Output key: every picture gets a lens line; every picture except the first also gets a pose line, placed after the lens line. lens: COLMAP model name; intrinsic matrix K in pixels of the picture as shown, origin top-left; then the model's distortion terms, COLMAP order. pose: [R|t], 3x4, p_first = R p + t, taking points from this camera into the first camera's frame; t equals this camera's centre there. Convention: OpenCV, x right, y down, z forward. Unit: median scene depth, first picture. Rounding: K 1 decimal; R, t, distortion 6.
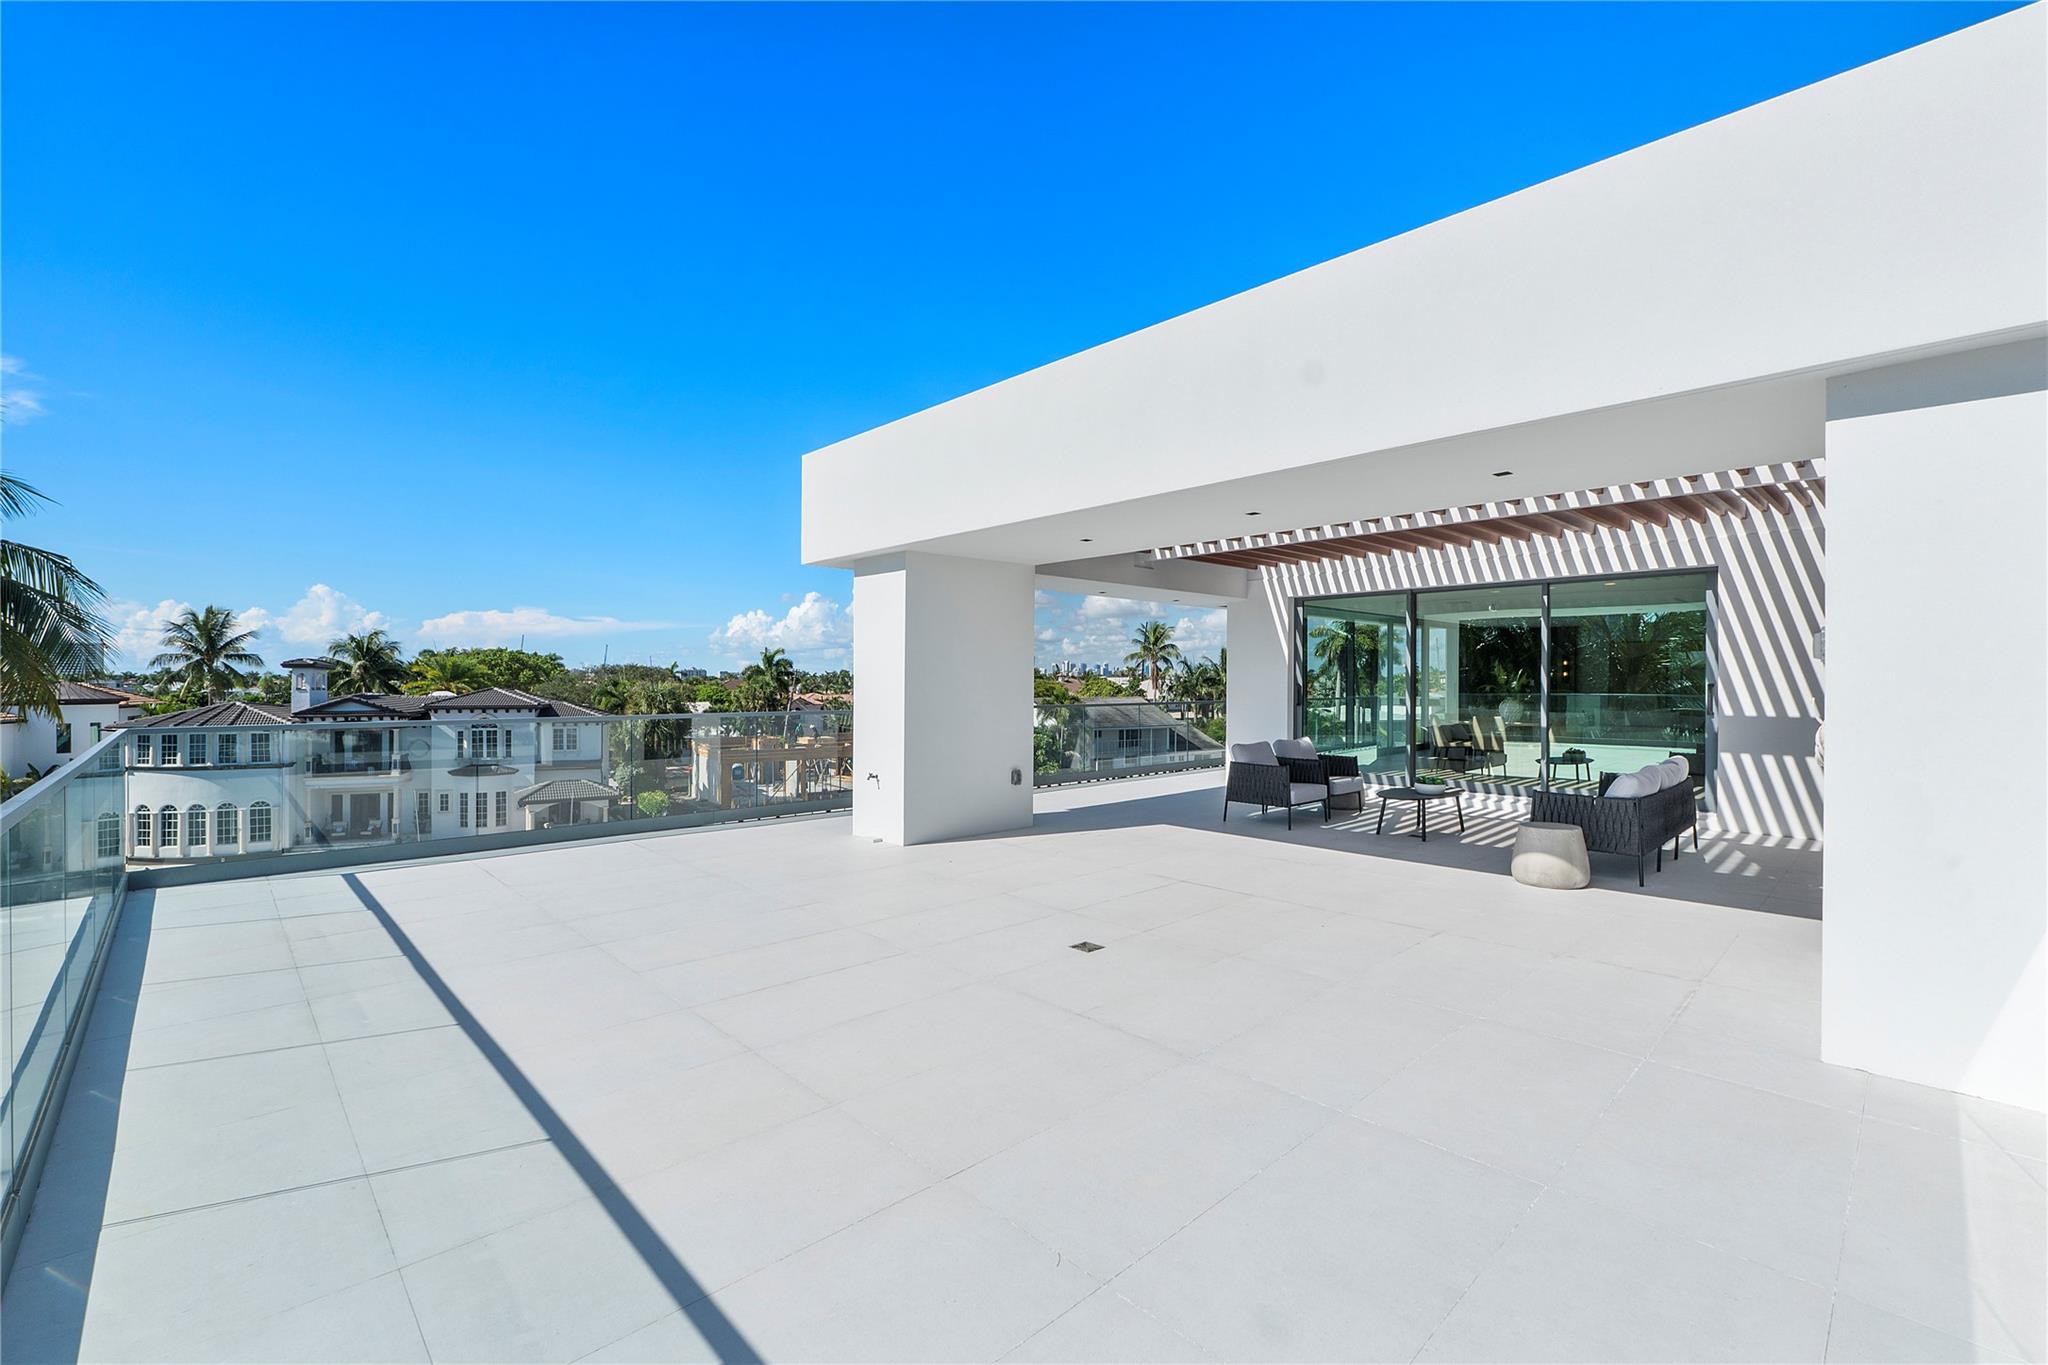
lens RADIAL K [[862.8, 0, 1020.5], [0, 862.8, 687.1], [0, 0, 1]] dist [-0.007986, 0.000262]
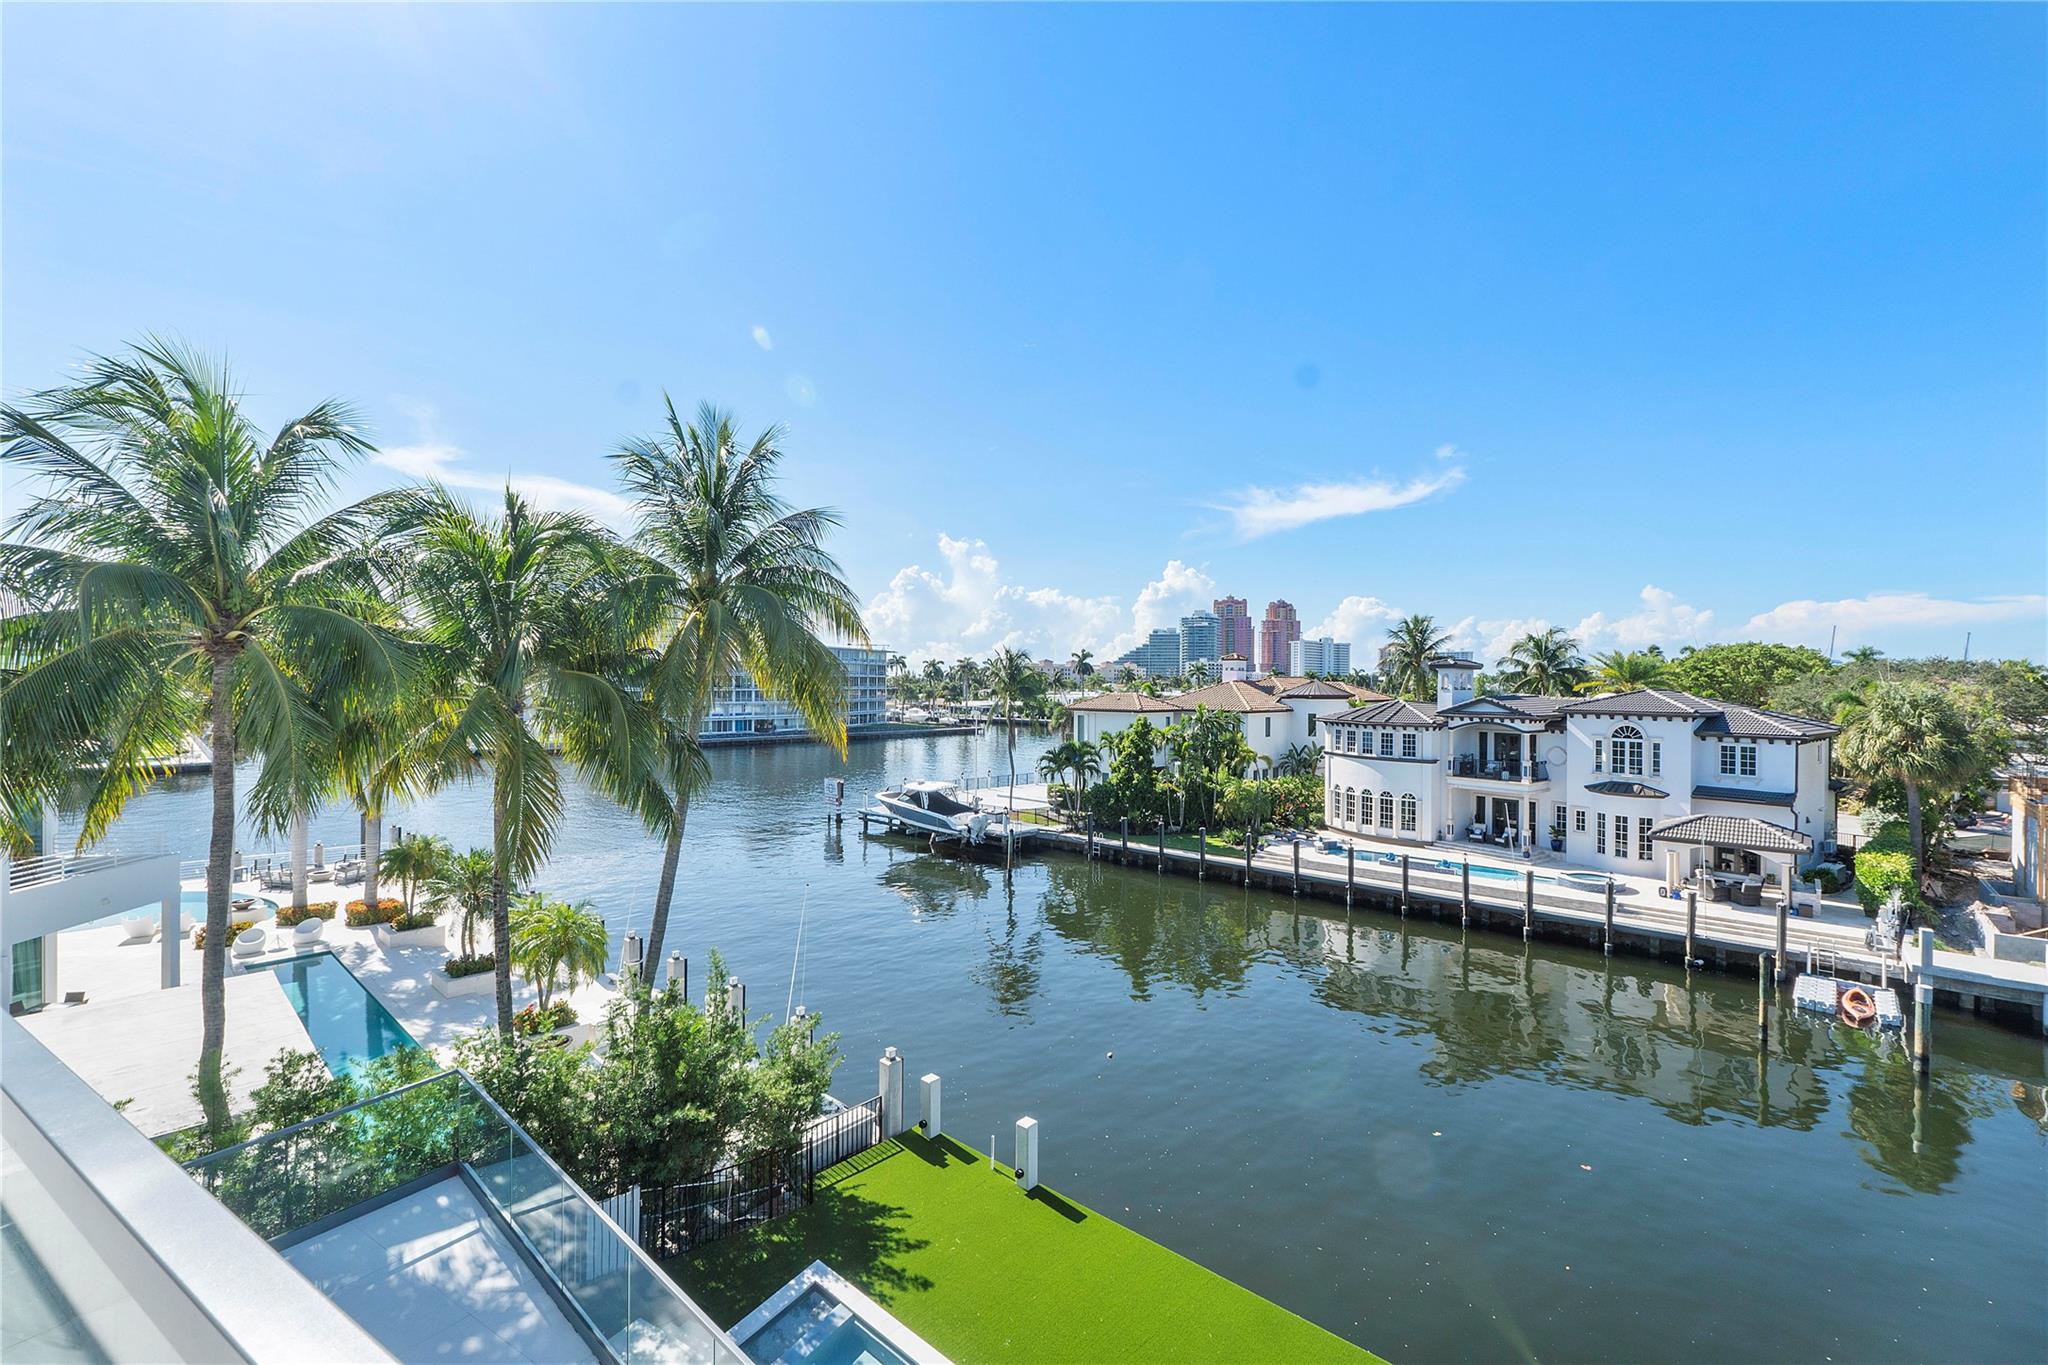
lens RADIAL K [[862.8, 0, 1021.7], [0, 862.8, 681.9], [0, 0, 1]] dist [-0.007986, 0.000262]
pose [[0.260945, 0.002126, -0.965351, 0.025128], [-0.006451, 0.999979, 0.000458, -0.003467], [0.965332, 0.006108, 0.260953, 0.220452]]
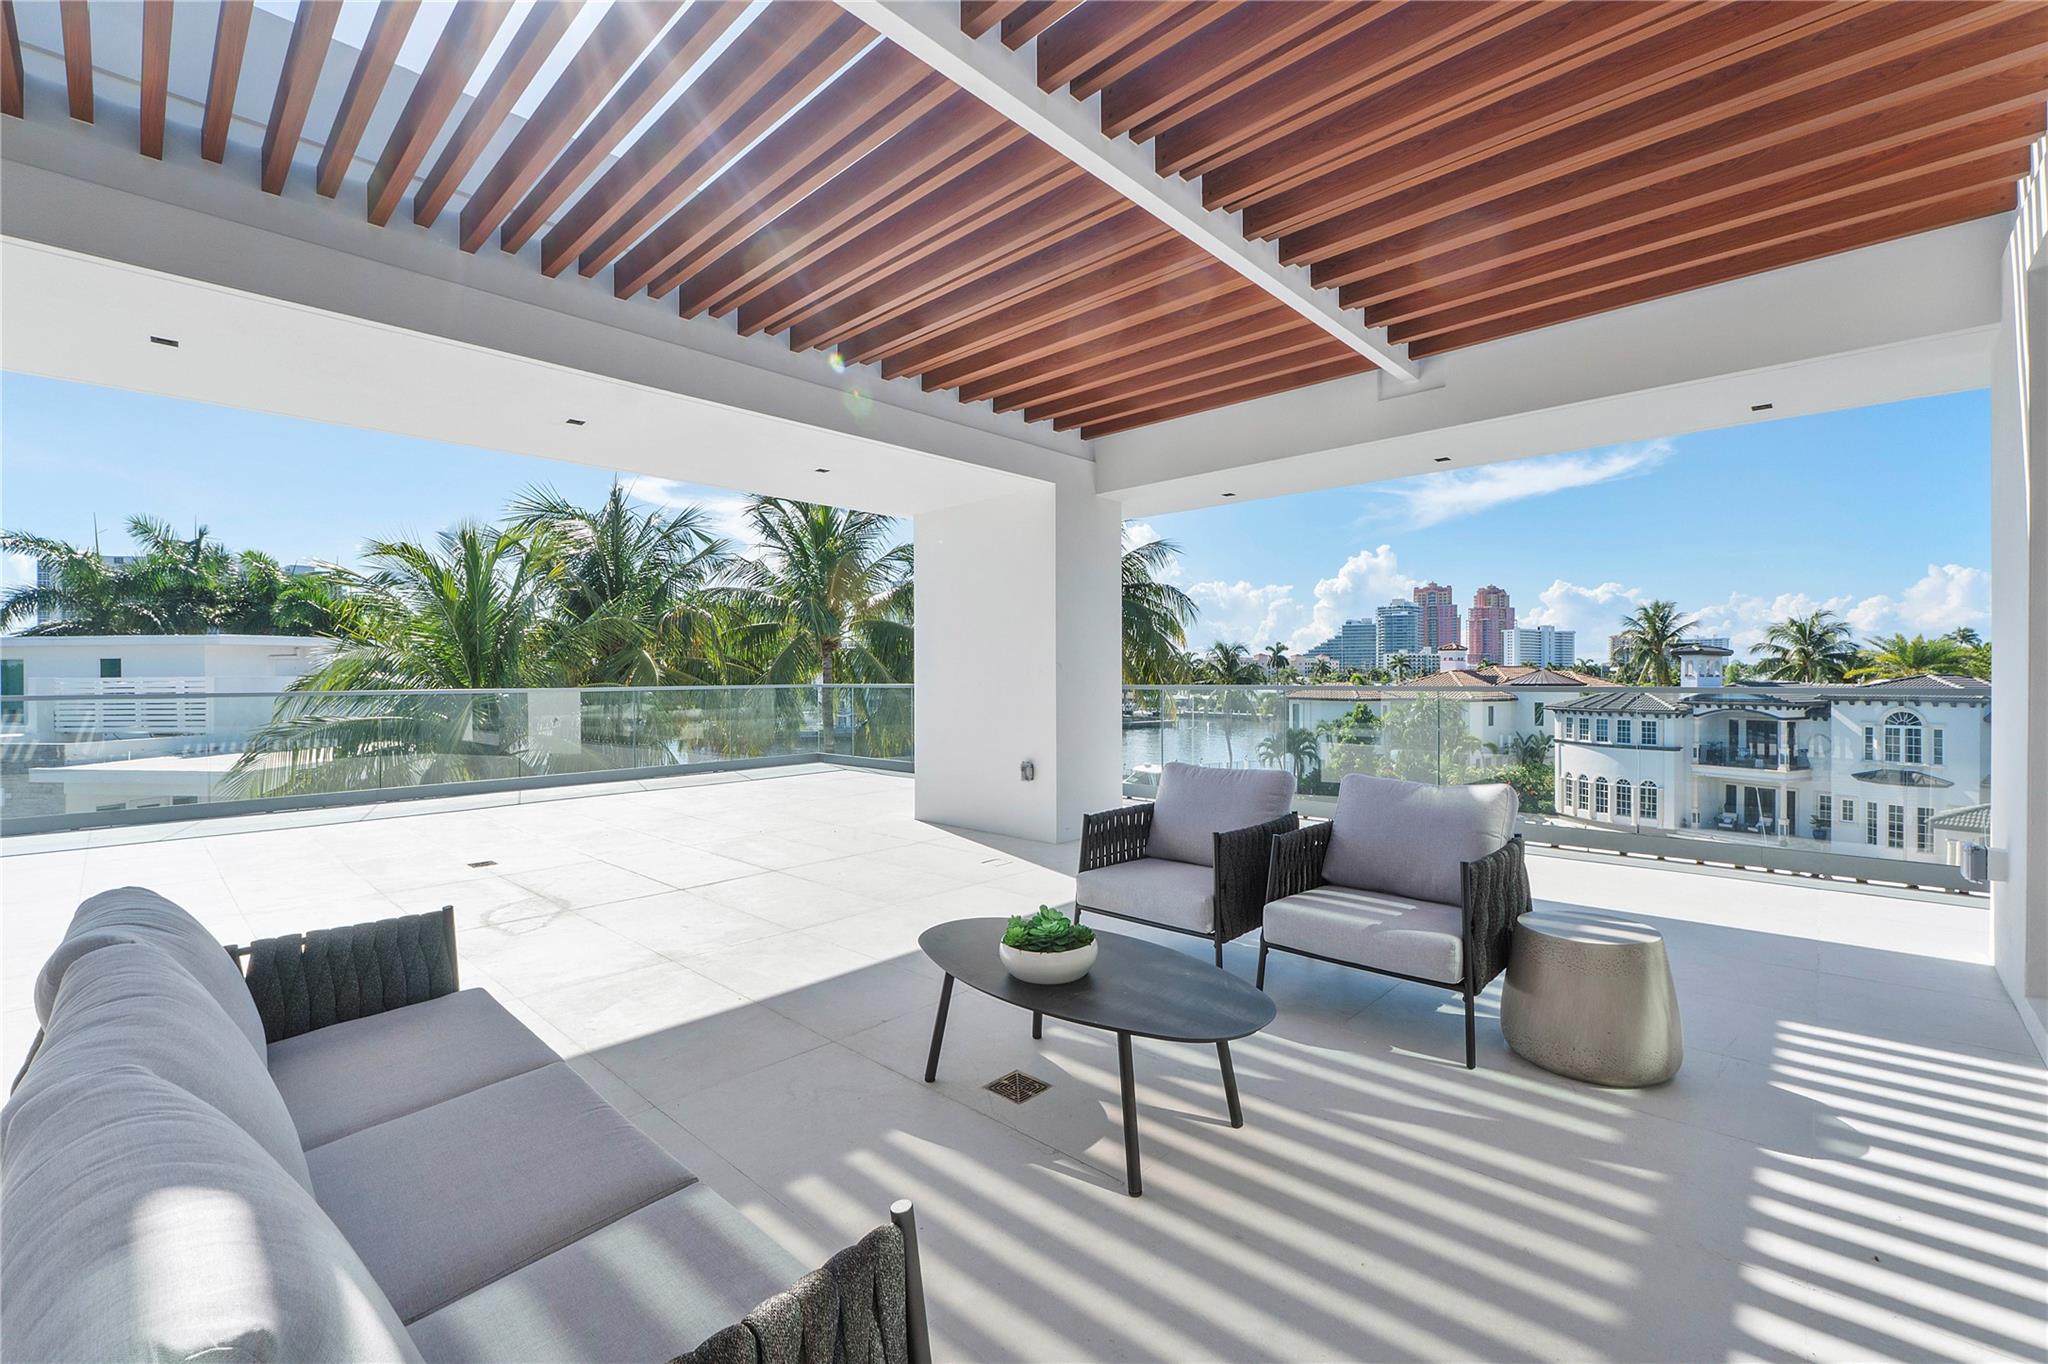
lens RADIAL K [[862.8, 0, 1024.0], [0, 862.8, 680.8], [0, 0, 1]] dist [-0.007986, 0.000262]
pose [[0.059084, 0.005415, -0.998238, 0.121784], [0.000703, 0.999985, 0.005466, 0.001514], [0.998253, -0.001024, 0.059079, 0.139940]]
